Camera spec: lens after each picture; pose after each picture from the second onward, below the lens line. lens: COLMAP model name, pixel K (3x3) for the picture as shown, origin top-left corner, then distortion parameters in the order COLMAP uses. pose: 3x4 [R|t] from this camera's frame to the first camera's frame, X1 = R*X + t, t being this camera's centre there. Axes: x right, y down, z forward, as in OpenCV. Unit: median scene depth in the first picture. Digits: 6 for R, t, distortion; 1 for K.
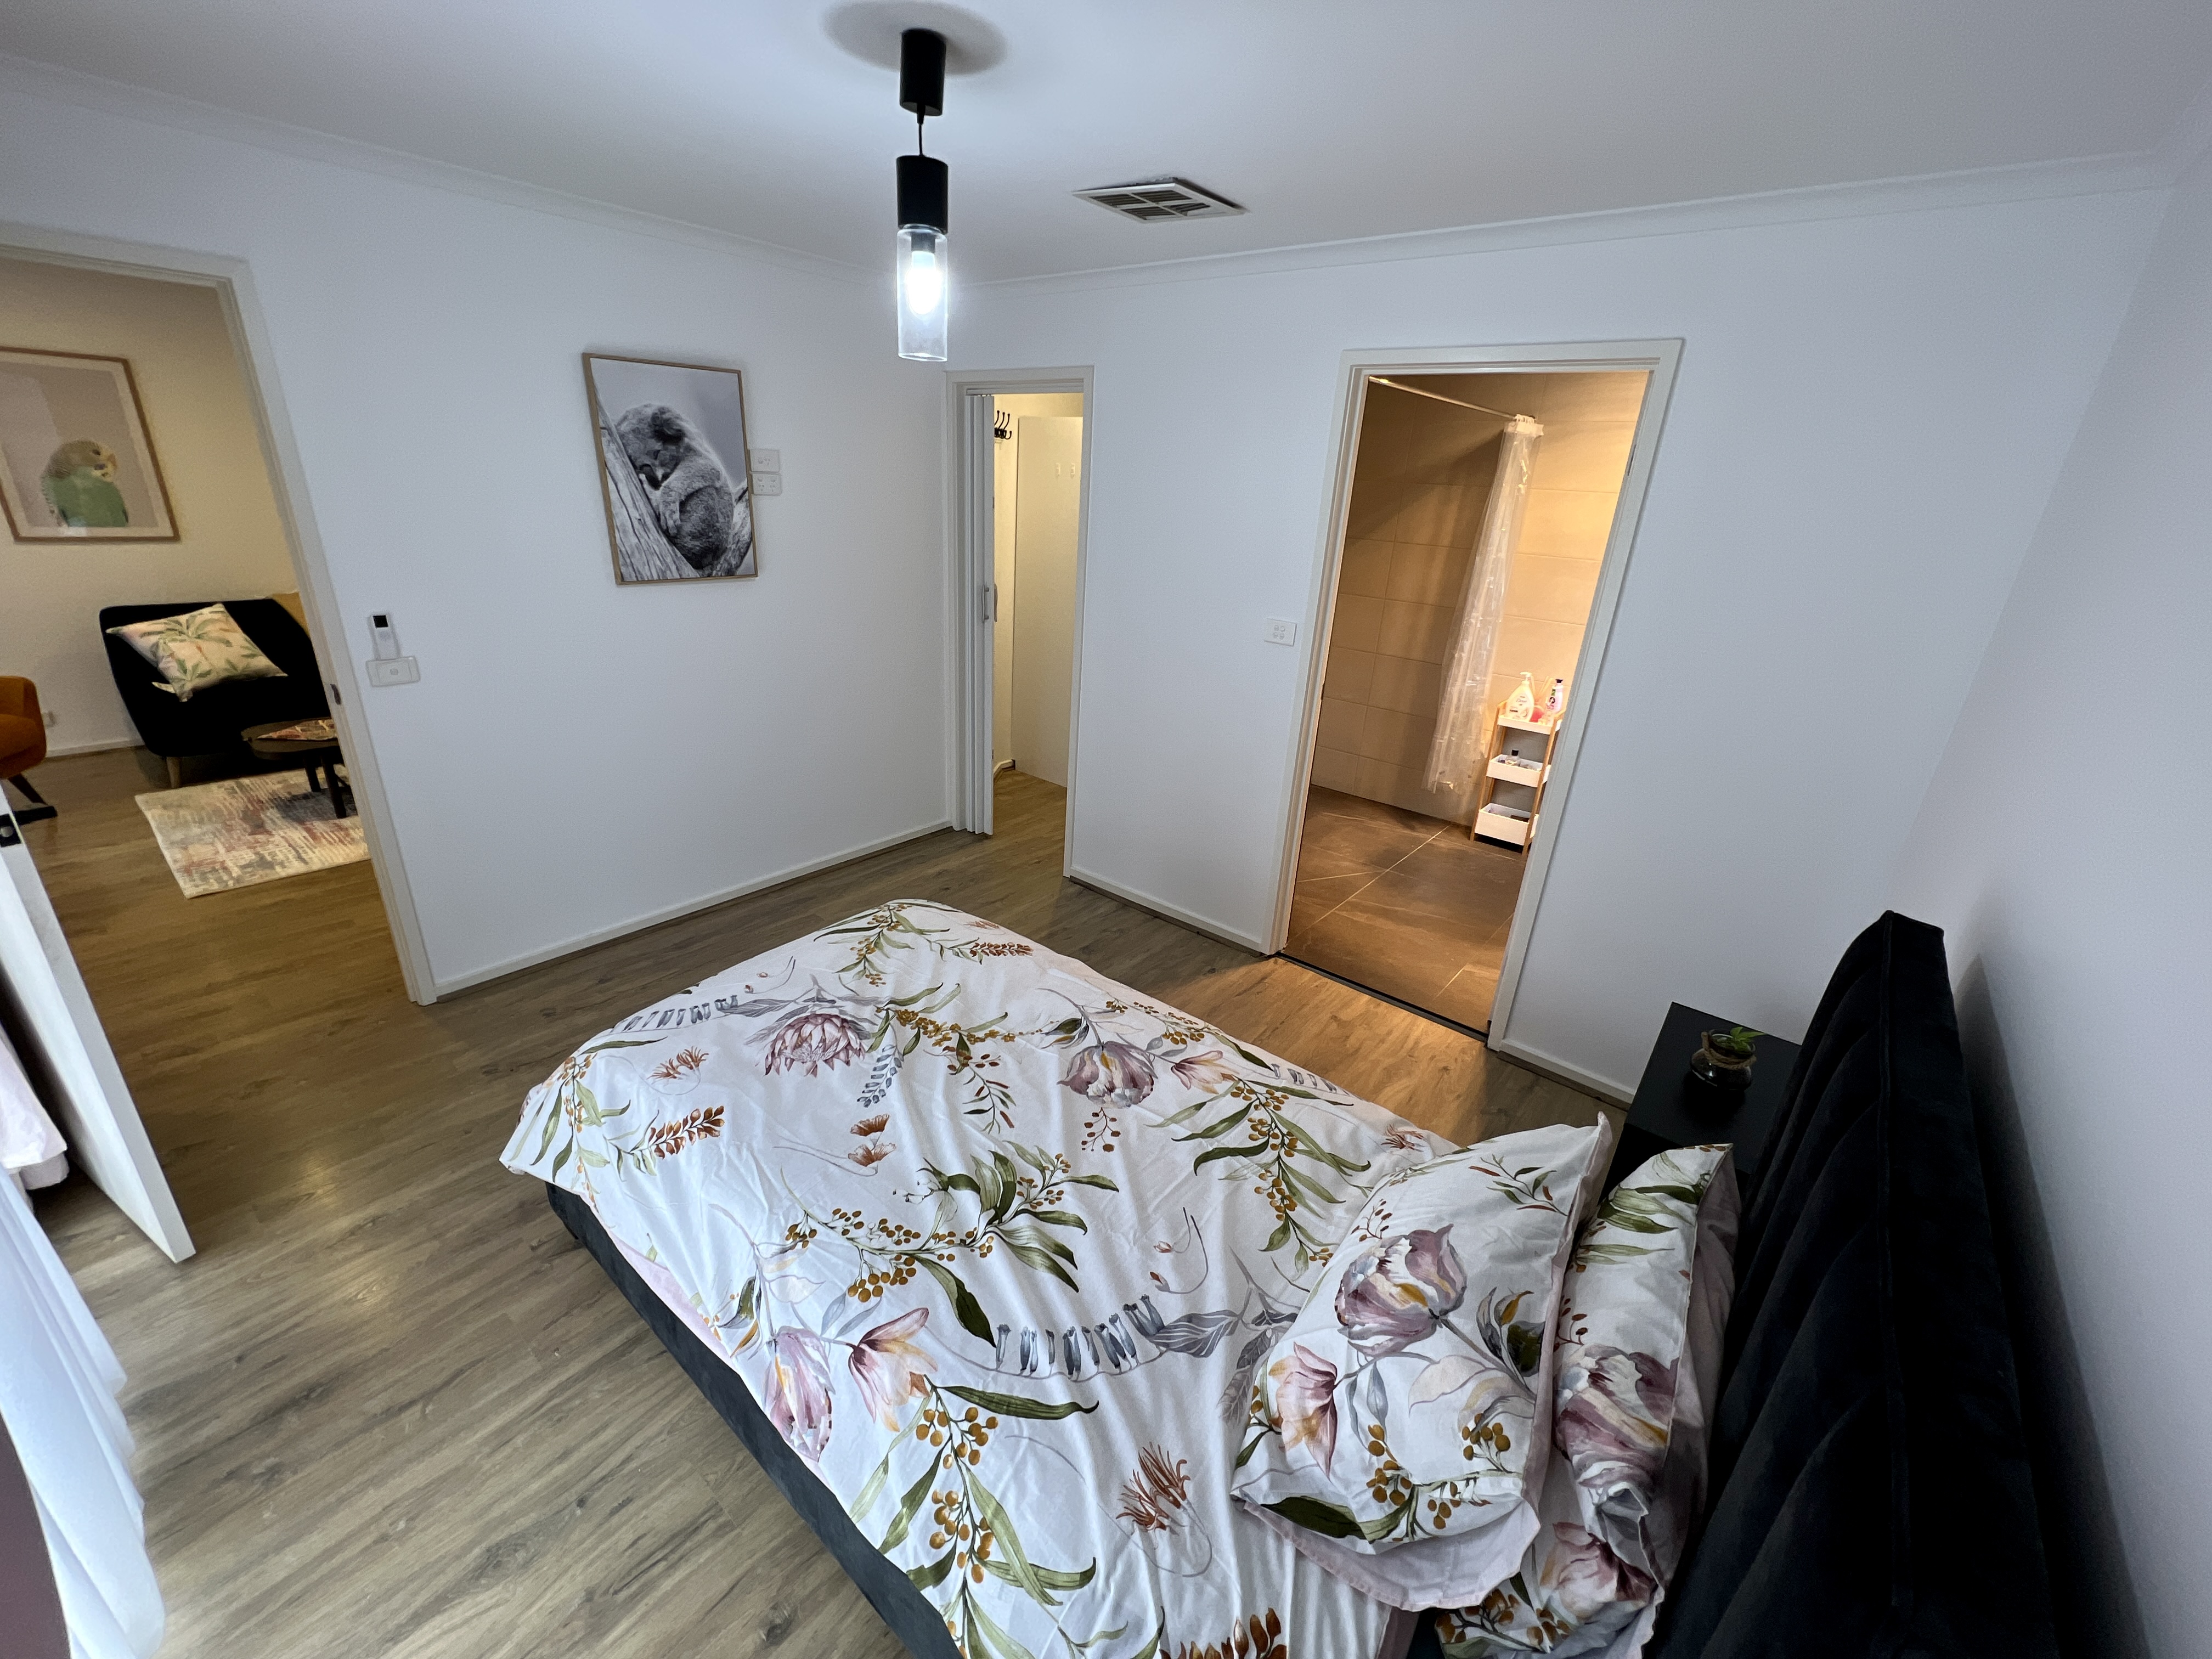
lens RADIAL K [[886.5, 0, 1093.9], [0, 886.5, 820.2], [0, 0, 1]] dist [-0.003074, 0.000950]
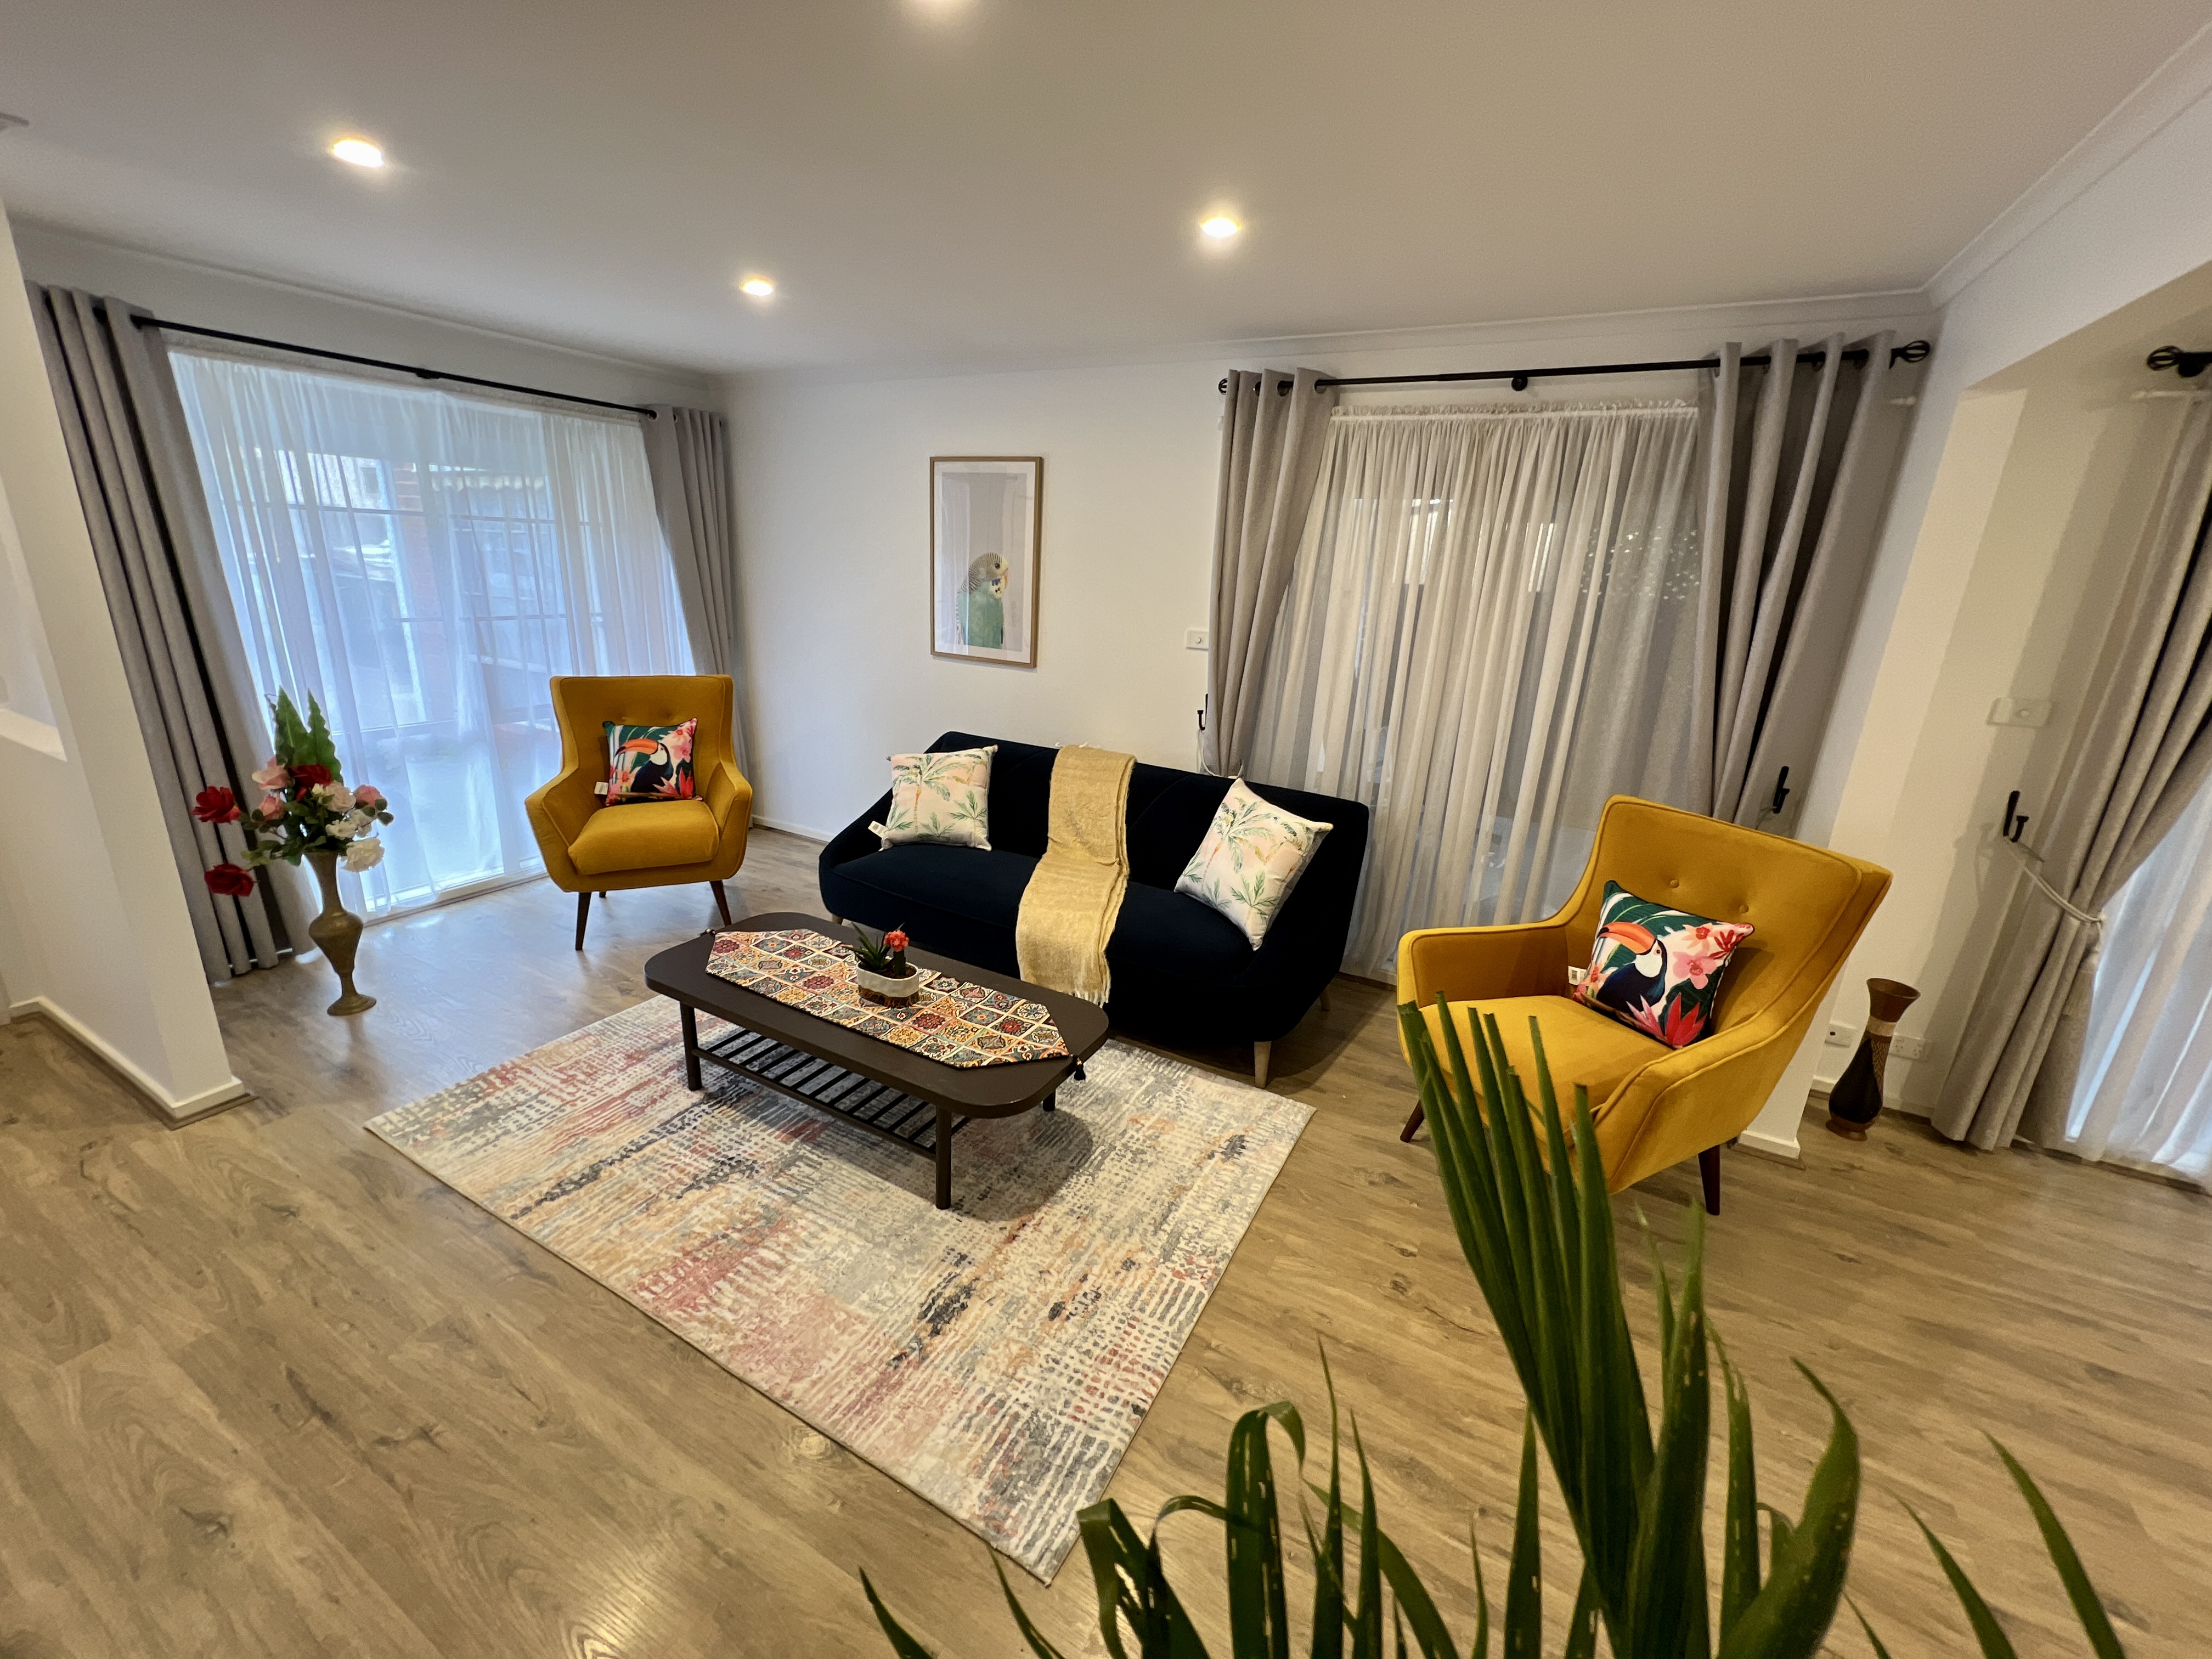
lens RADIAL K [[886.5, 0, 1105.0], [0, 886.5, 827.6], [0, 0, 1]] dist [-0.003074, 0.000950]
pose [[0.195290, 0.243451, -0.950049, -0.211891], [-0.389829, 0.908158, 0.152584, -0.358430], [0.899942, 0.340558, 0.272259, 0.951498]]
